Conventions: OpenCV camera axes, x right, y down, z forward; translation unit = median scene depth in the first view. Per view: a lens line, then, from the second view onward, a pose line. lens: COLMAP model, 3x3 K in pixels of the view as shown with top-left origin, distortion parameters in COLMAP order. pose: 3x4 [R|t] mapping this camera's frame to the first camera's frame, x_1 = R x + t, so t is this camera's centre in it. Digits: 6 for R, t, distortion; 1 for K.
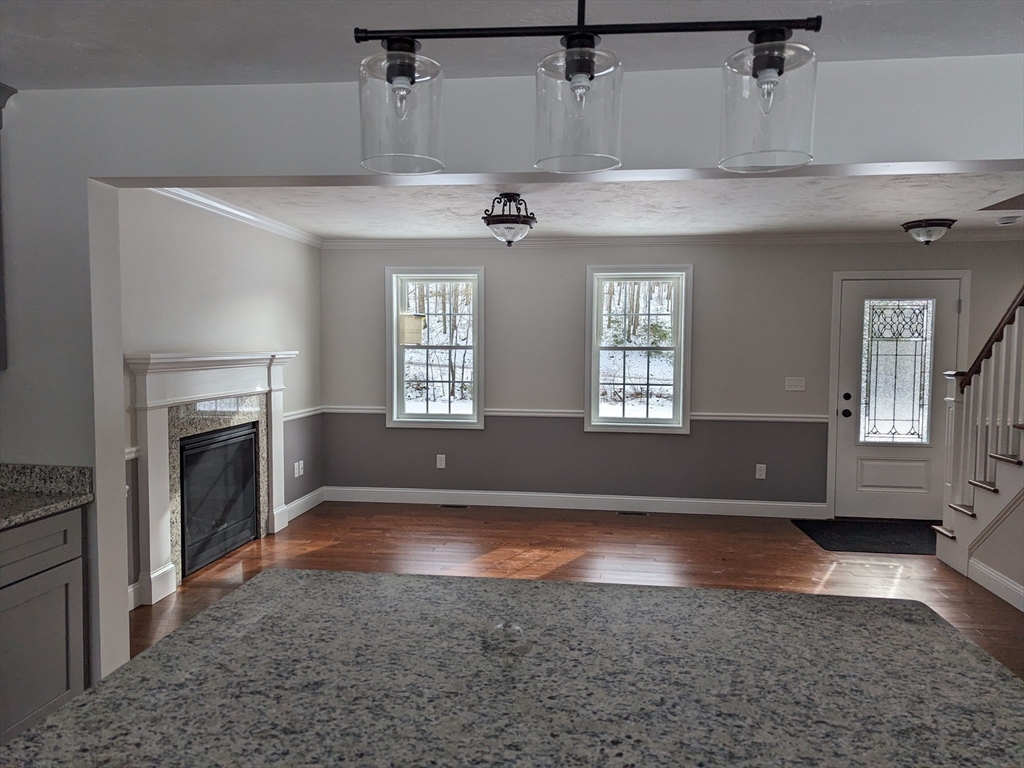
lens RADIAL K [[715.2, 0, 513.5], [0, 715.2, 385.3], [0, 0, 1]] dist [0.069054, -0.065541]
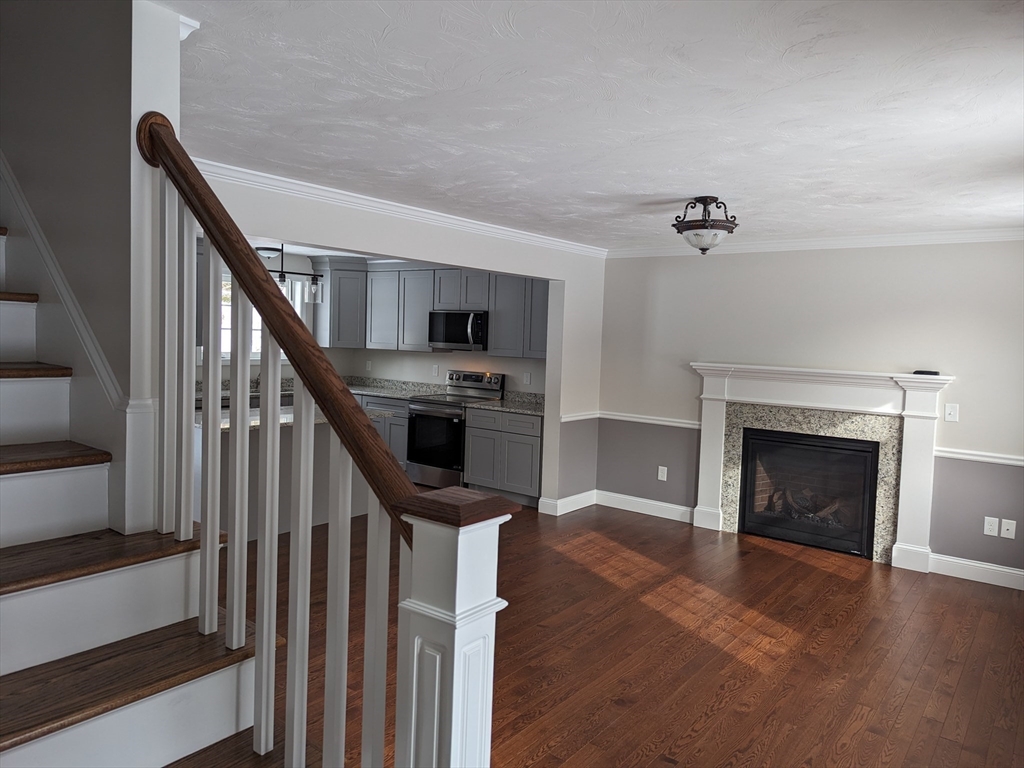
lens RADIAL K [[715.2, 0, 508.9], [0, 715.2, 377.6], [0, 0, 1]] dist [0.069054, -0.065541]
pose [[-0.509674, 0.026692, -0.859954, 0.922446], [-0.088506, 0.992590, 0.083264, -0.093010], [0.855803, 0.118548, -0.503534, 1.283563]]
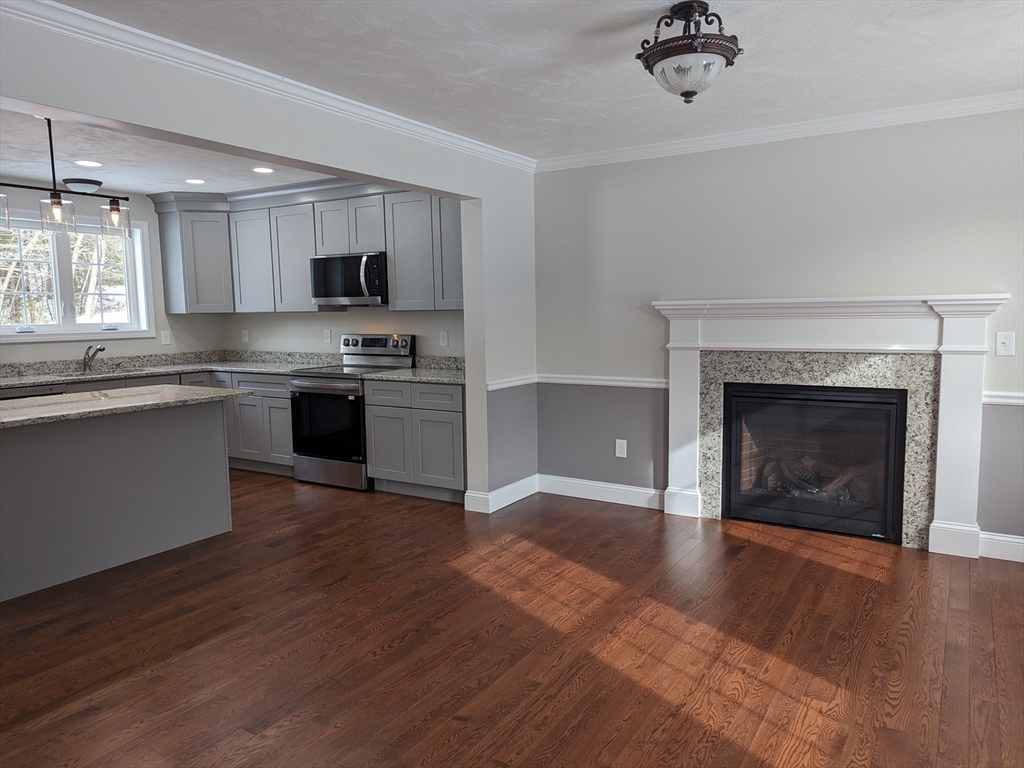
lens RADIAL K [[715.2, 0, 516.1], [0, 715.2, 387.2], [0, 0, 1]] dist [0.069054, -0.065541]
pose [[-0.421026, 0.096426, -0.901909, 0.595554], [-0.041727, 0.991222, 0.125454, -0.036854], [0.906088, 0.090453, -0.413306, 1.147570]]
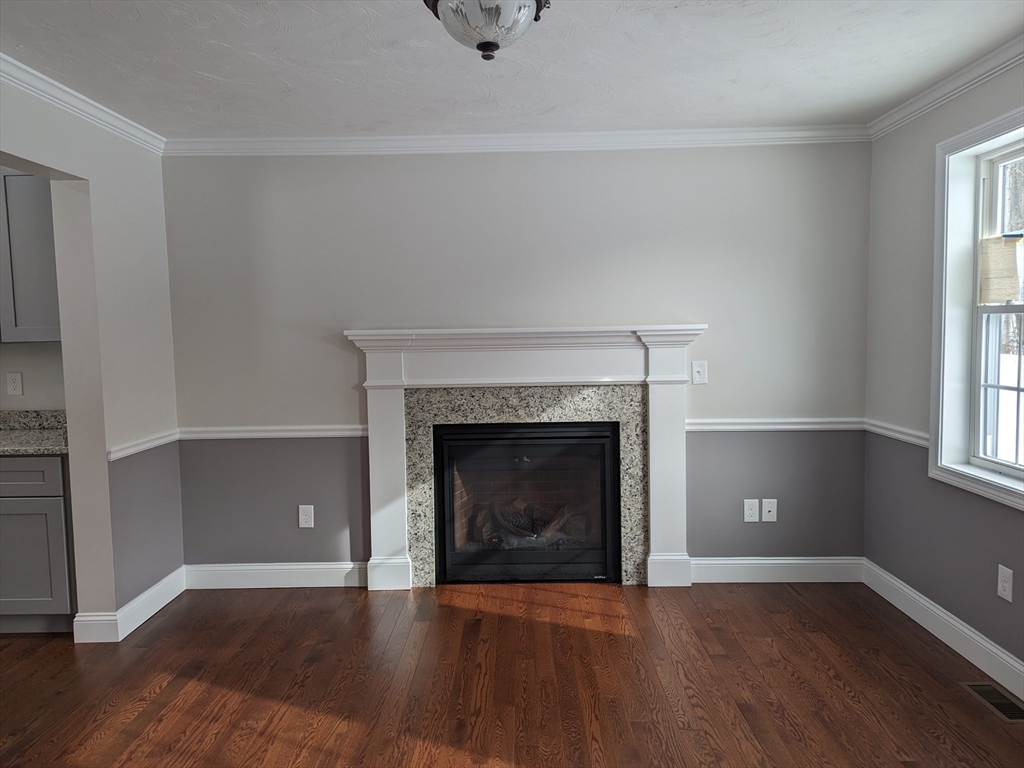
lens RADIAL K [[715.2, 0, 509.7], [0, 715.2, 379.9], [0, 0, 1]] dist [0.069054, -0.065541]
pose [[0.108430, 0.061678, -0.992189, 0.418031], [-0.039814, 0.997542, 0.057660, -0.036183], [0.993306, 0.033251, 0.110619, 0.985291]]
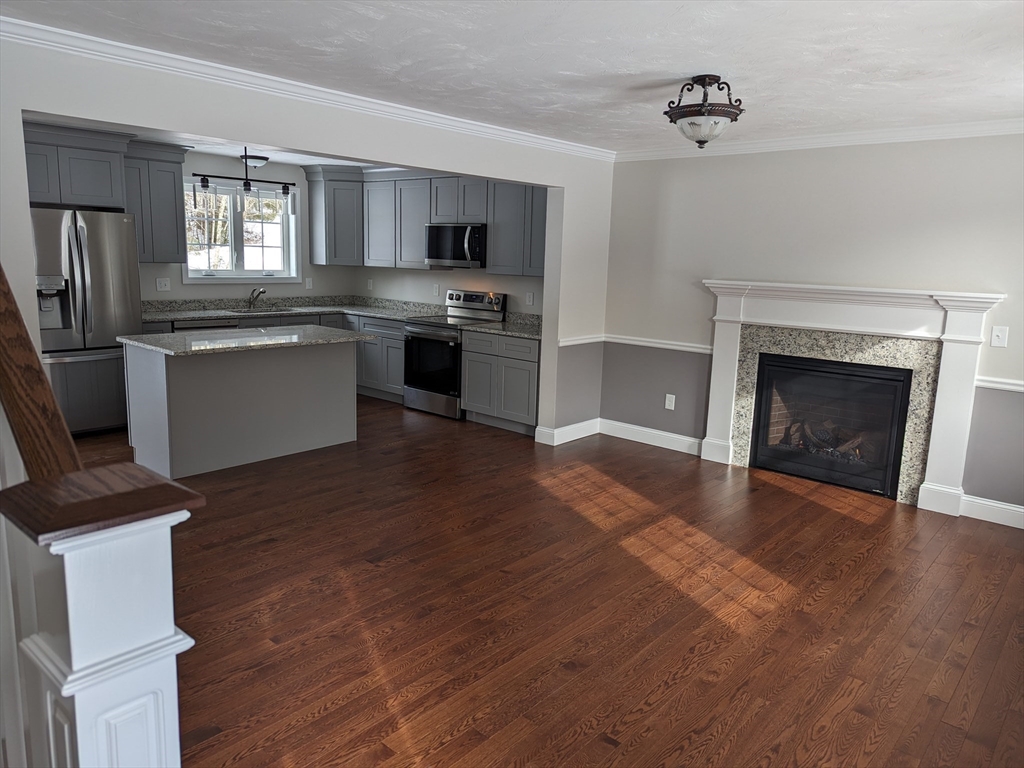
lens RADIAL K [[715.2, 0, 505.4], [0, 715.2, 377.3], [0, 0, 1]] dist [0.069054, -0.065541]
pose [[-0.566176, 0.117972, -0.815798, 0.776857], [-0.082477, 0.976631, 0.198470, -0.091524], [0.820147, 0.179654, -0.543215, 1.306671]]
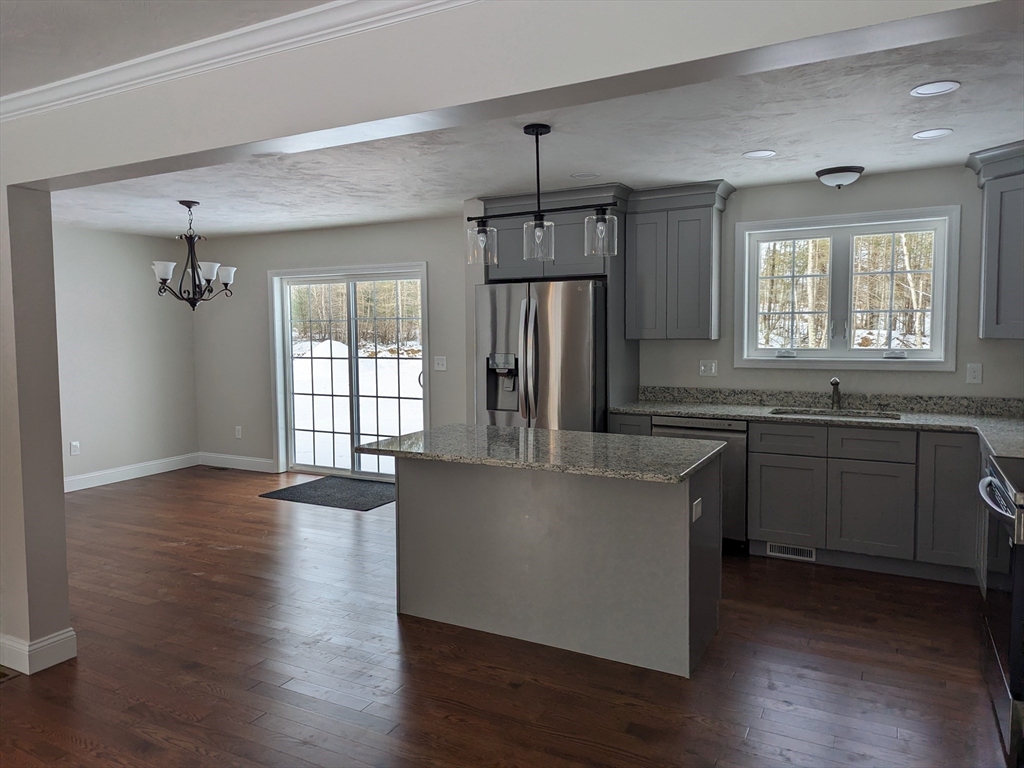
lens RADIAL K [[715.2, 0, 512.7], [0, 715.2, 378.4], [0, 0, 1]] dist [0.069054, -0.065541]
pose [[-0.931471, -0.023219, 0.363074, -0.233840], [0.025436, 0.991363, 0.128656, -0.058900], [-0.362925, 0.129074, -0.922835, 1.024032]]
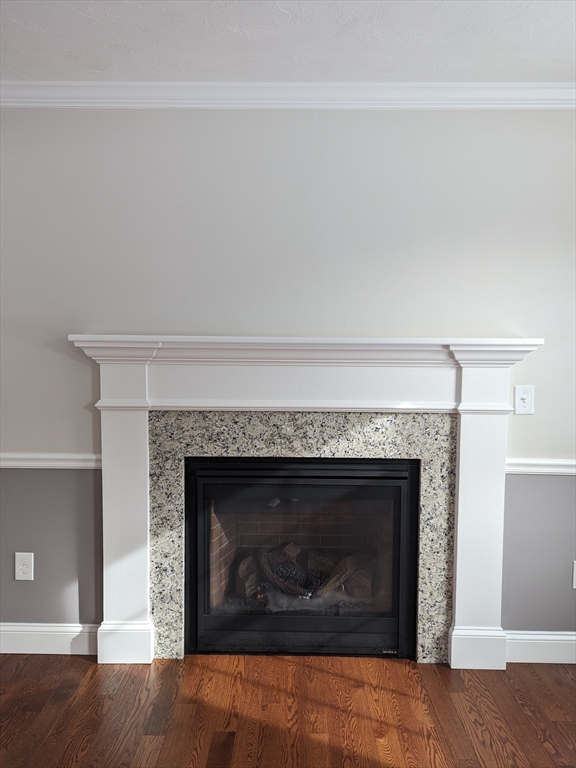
lens RADIAL K [[536.4, 0, 286.7], [0, 536.4, 387.3], [0, 0, 1]] dist [0.069054, -0.065541]
pose [[0.110006, 0.078595, -0.990819, 0.064726], [-0.065629, 0.995268, 0.071661, -0.038193], [0.991762, 0.057143, 0.114643, 1.025110]]
